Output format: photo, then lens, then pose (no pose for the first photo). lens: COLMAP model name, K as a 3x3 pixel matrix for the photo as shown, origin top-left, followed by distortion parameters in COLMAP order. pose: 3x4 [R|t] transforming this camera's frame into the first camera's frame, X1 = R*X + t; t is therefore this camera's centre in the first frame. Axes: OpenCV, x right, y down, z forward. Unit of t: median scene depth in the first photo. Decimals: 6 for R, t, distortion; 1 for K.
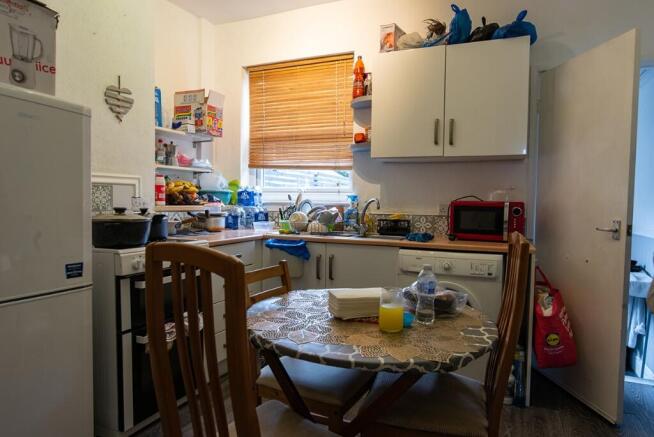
lens RADIAL K [[416.2, 0, 332.2], [0, 416.2, 219.6], [0, 0, 1]] dist [-0.004094, 0.003454]
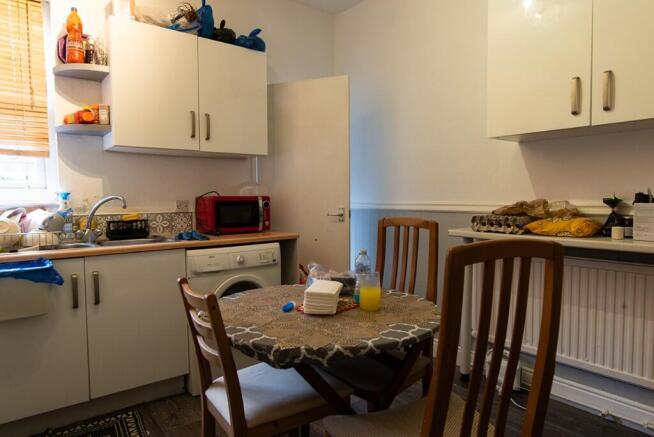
lens RADIAL K [[416.2, 0, 332.6], [0, 416.2, 220.5], [0, 0, 1]] dist [-0.004094, 0.003454]
pose [[0.480742, -0.070413, 0.874030, -0.460158], [0.057532, 0.997156, 0.048687, -0.020085], [-0.874973, 0.026878, 0.483426, 0.273201]]
